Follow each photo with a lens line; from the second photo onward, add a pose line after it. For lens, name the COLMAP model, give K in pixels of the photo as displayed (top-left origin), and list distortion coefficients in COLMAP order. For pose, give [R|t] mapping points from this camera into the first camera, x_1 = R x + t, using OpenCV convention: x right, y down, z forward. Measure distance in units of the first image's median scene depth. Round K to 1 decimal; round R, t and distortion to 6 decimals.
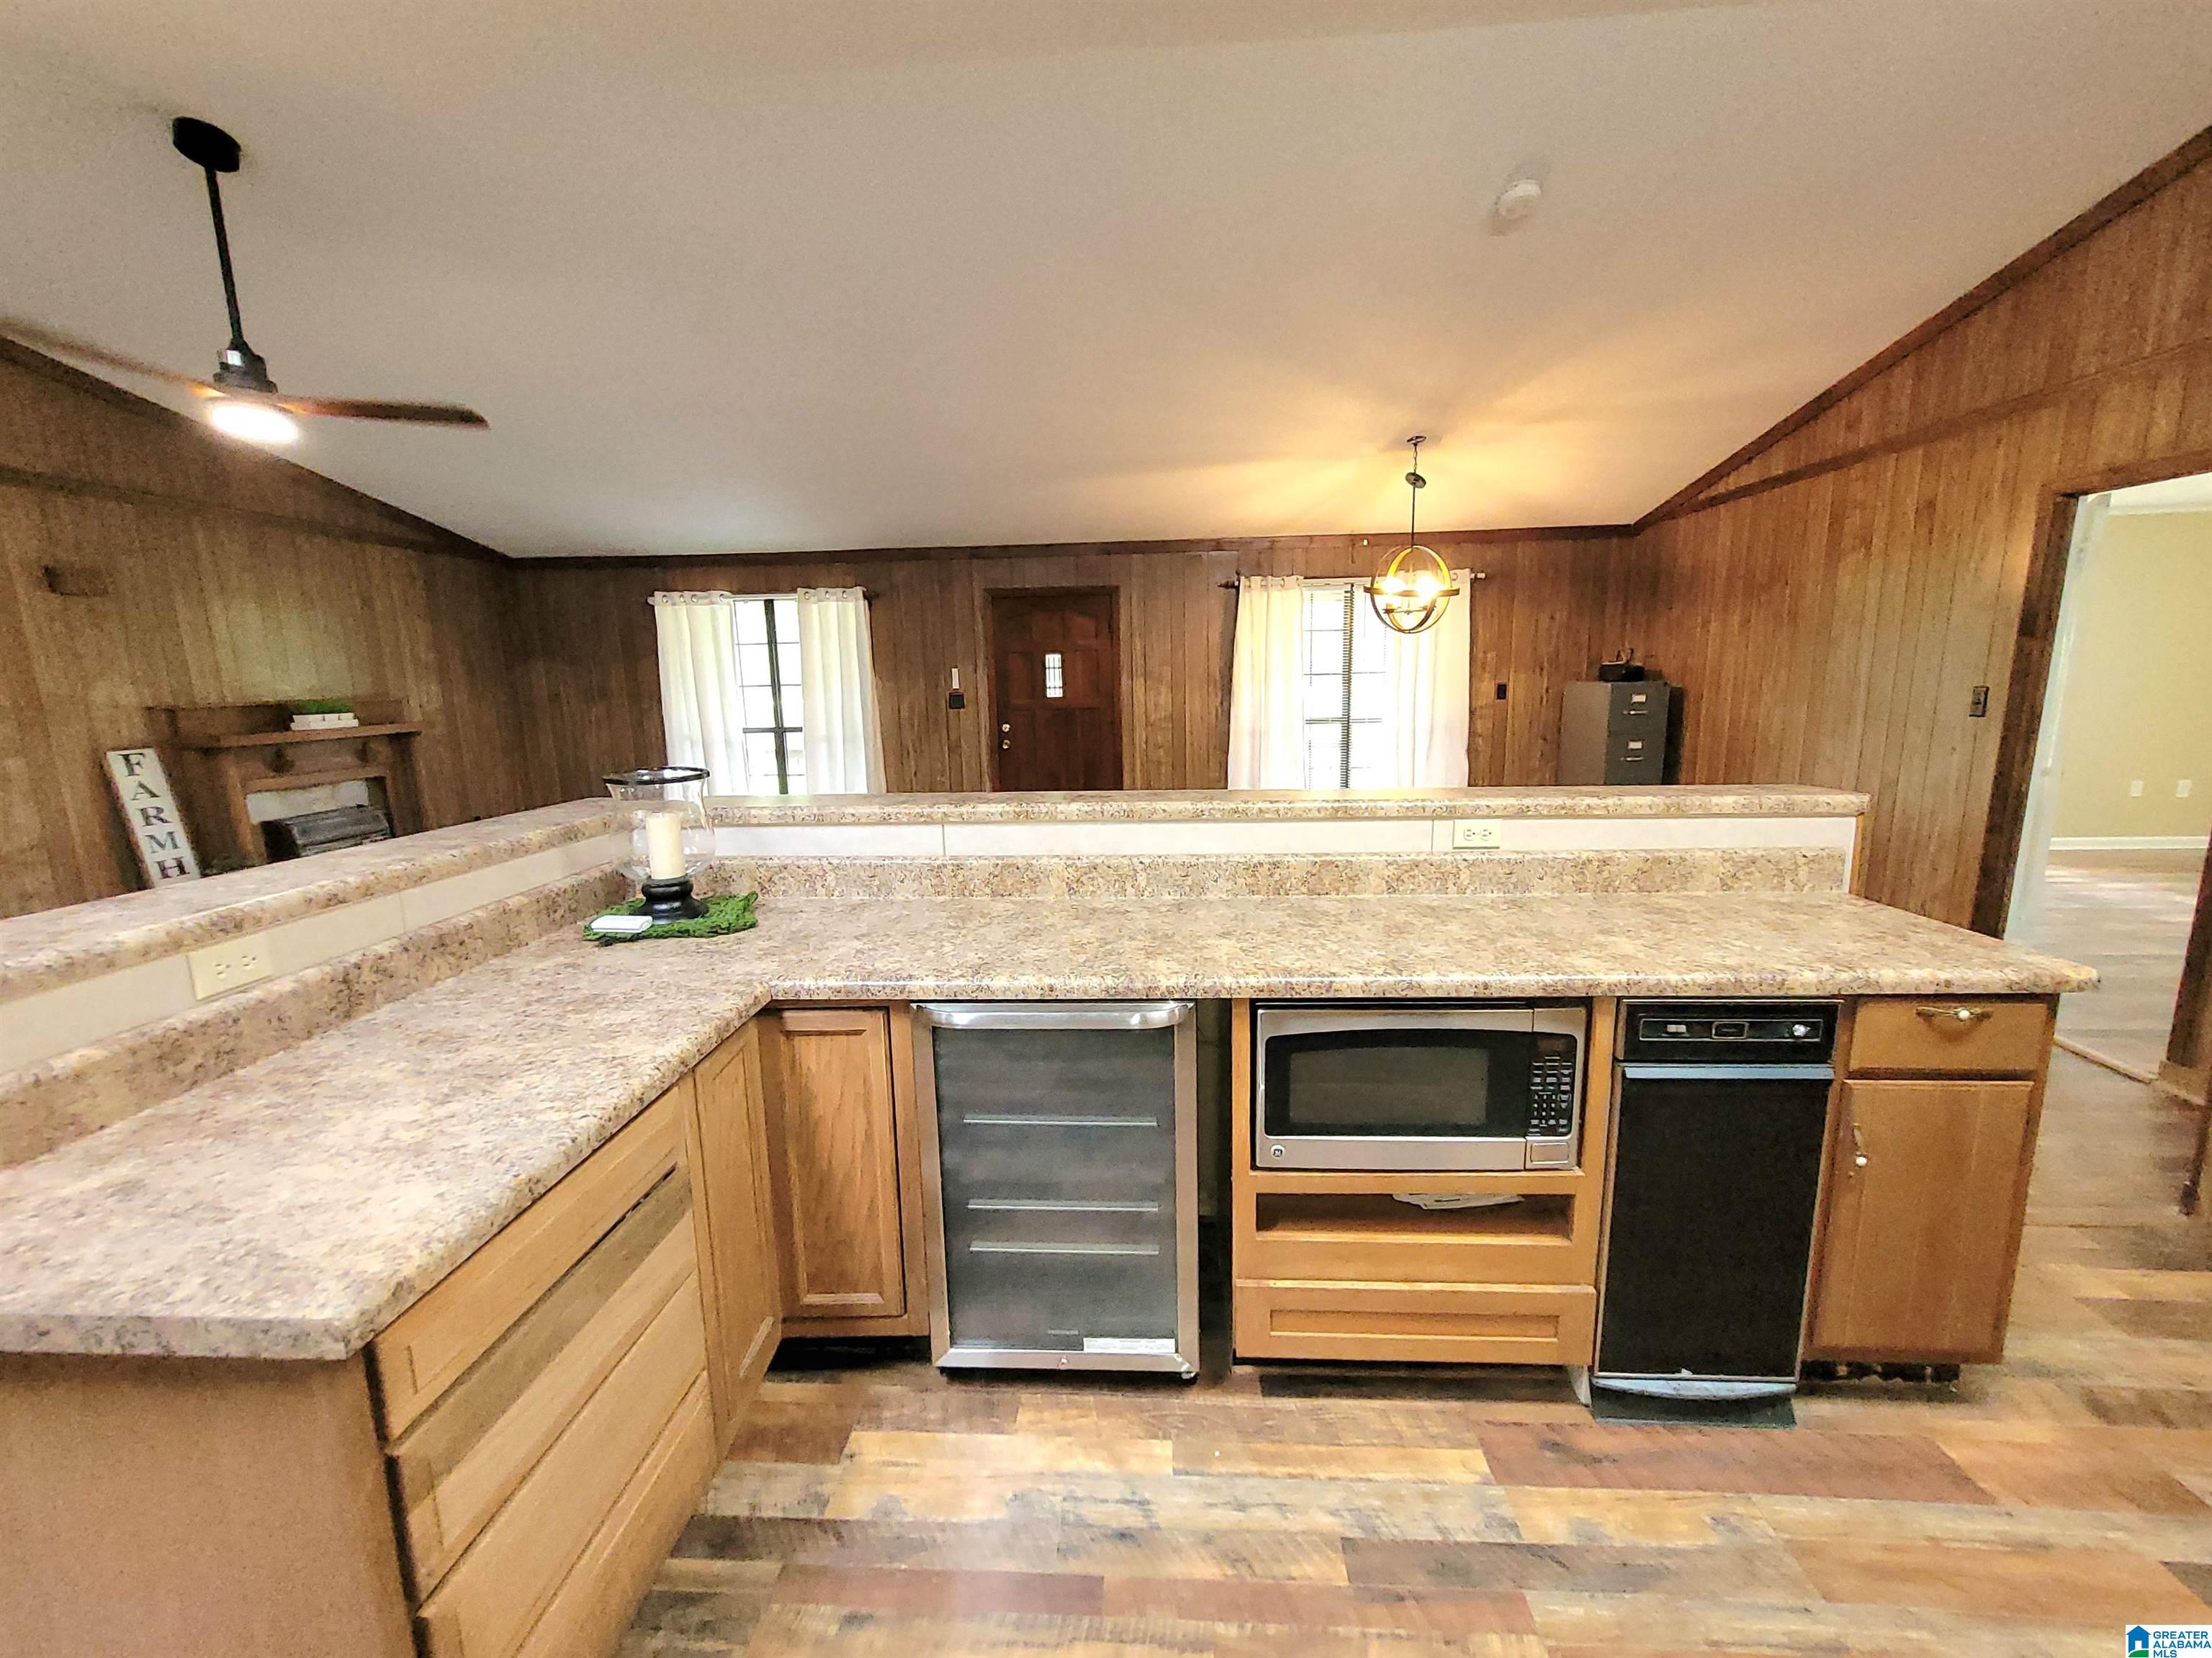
lens RADIAL K [[909.3, 0, 1106.4], [0, 909.3, 840.8], [0, 0, 1]] dist [0.000812, -0.000032]
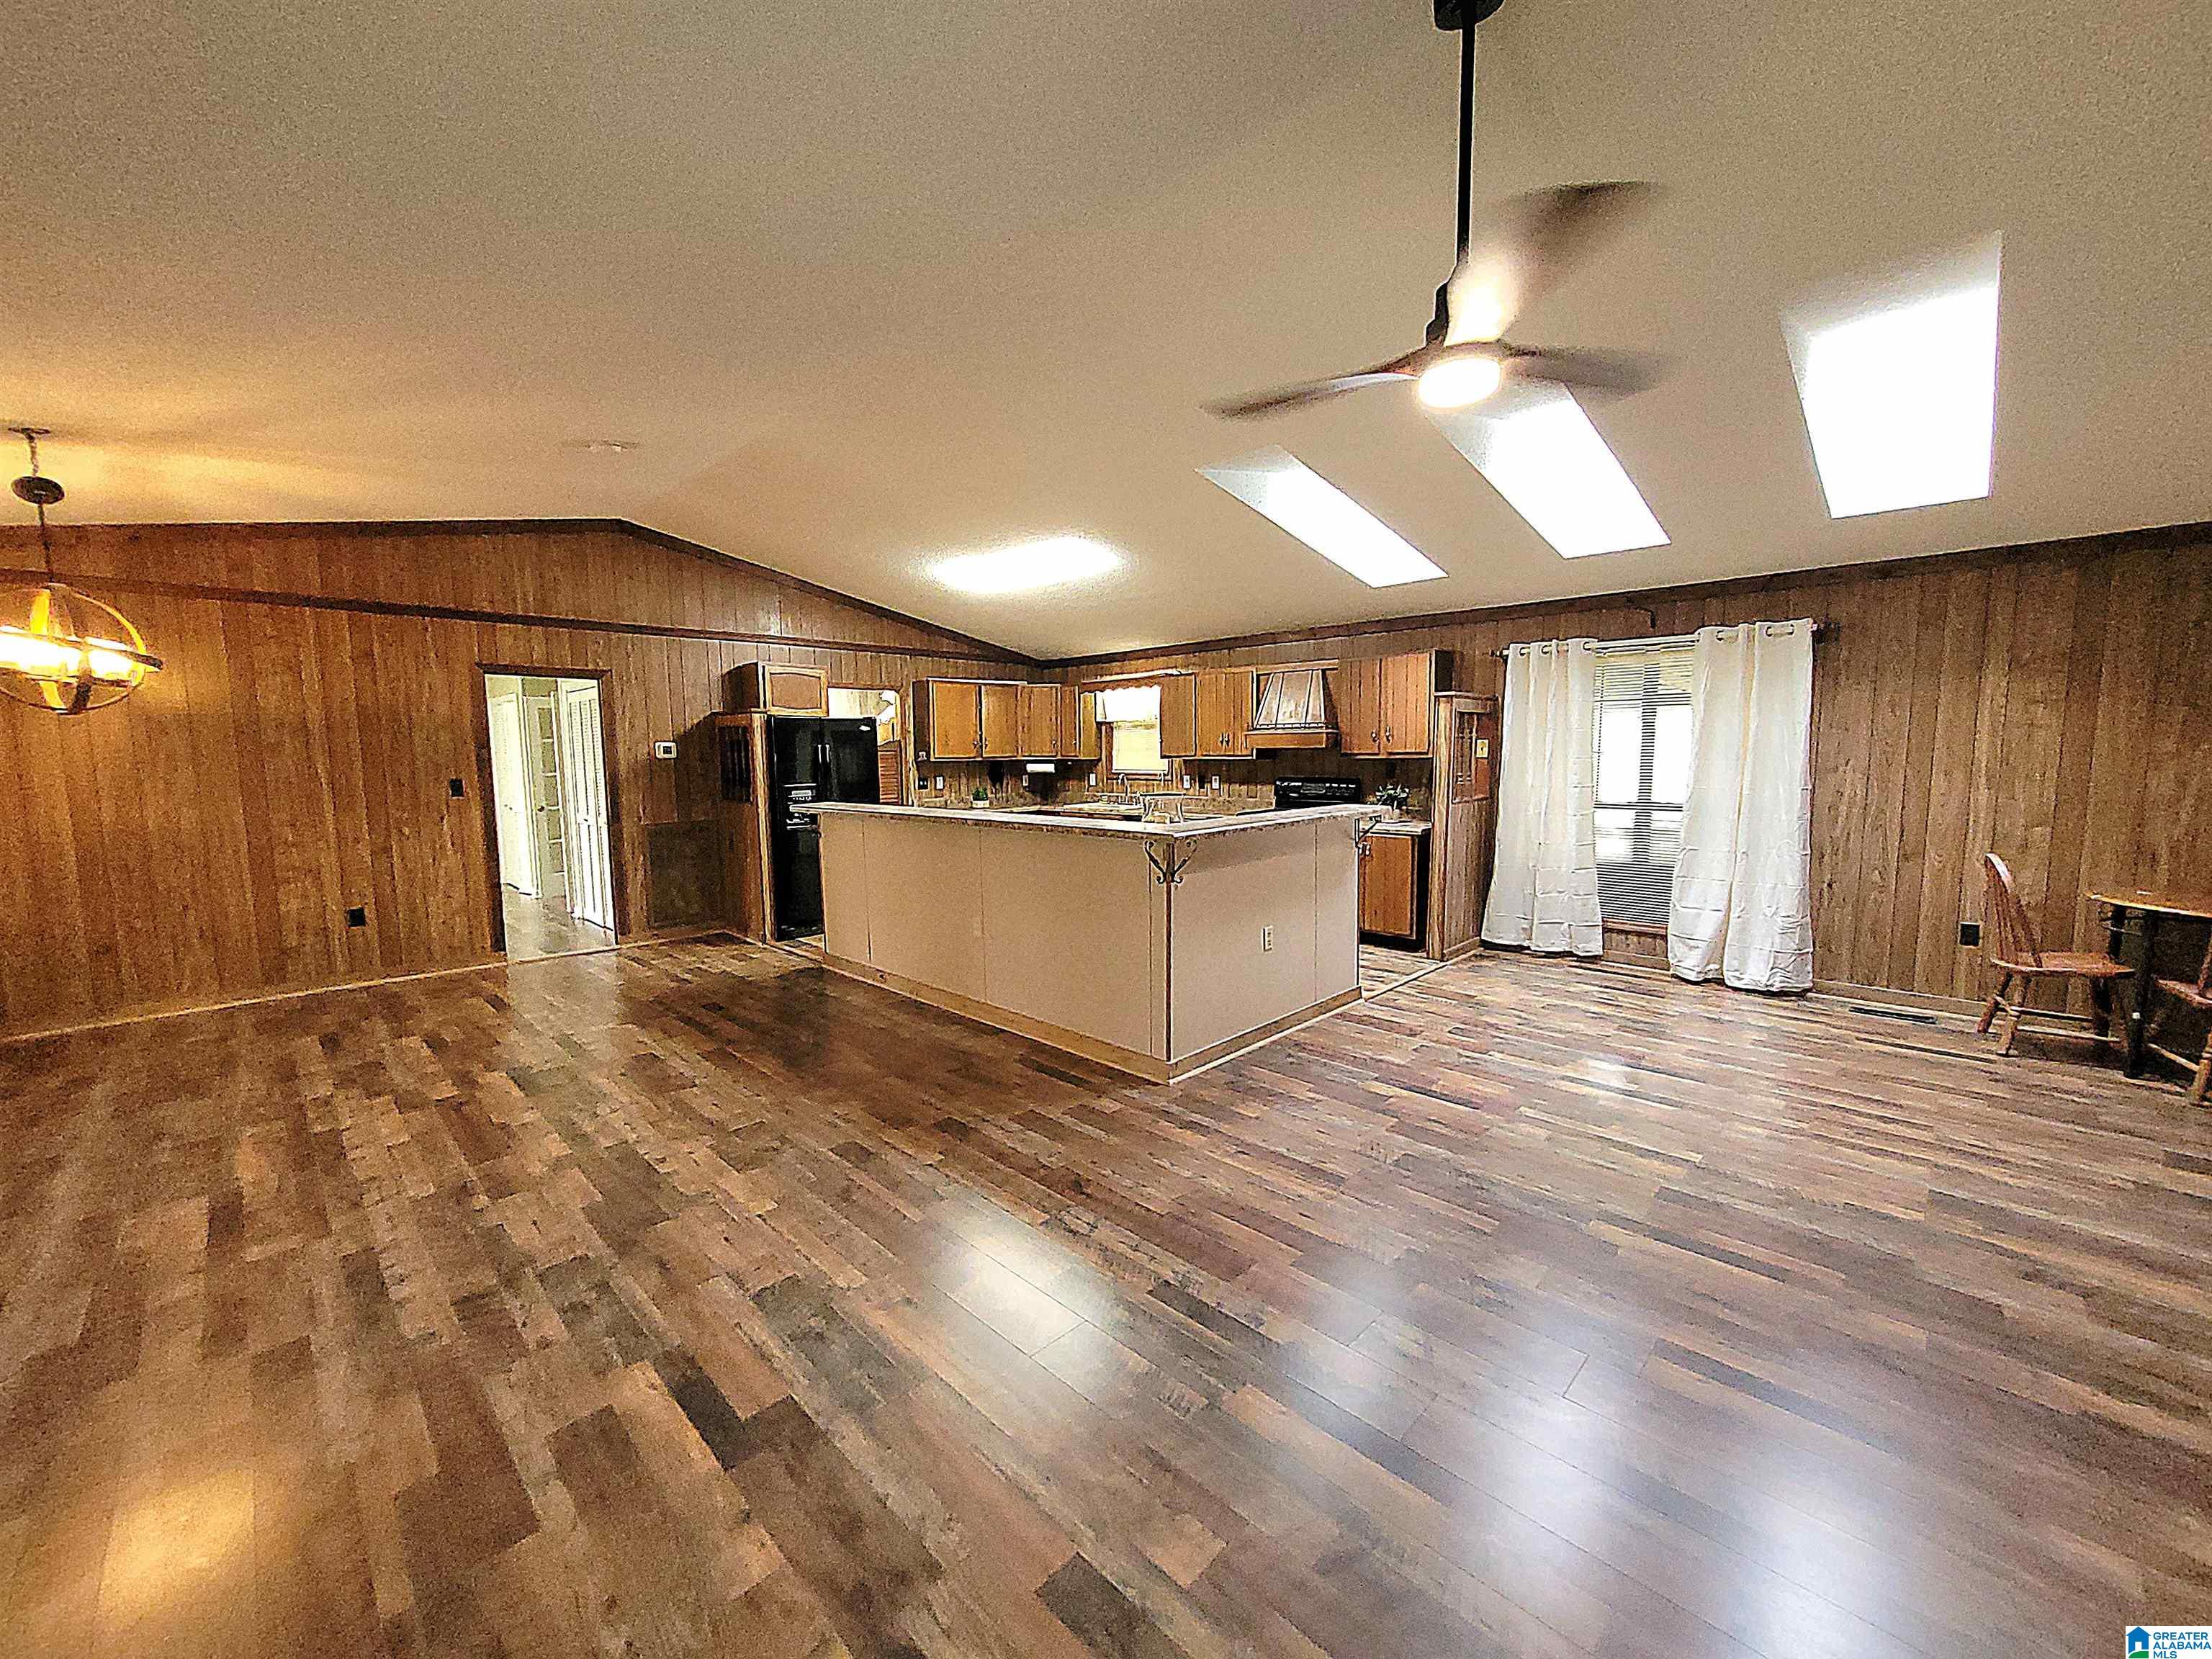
lens RADIAL K [[868.6, 0, 1108.1], [0, 868.6, 839.8], [0, 0, 1]] dist [0.004193, -0.000286]
pose [[-0.753002, -0.039180, 0.656851, -0.636299], [0.145342, 0.963668, 0.224099, -0.163487], [-0.641766, 0.264215, -0.719949, 0.944939]]
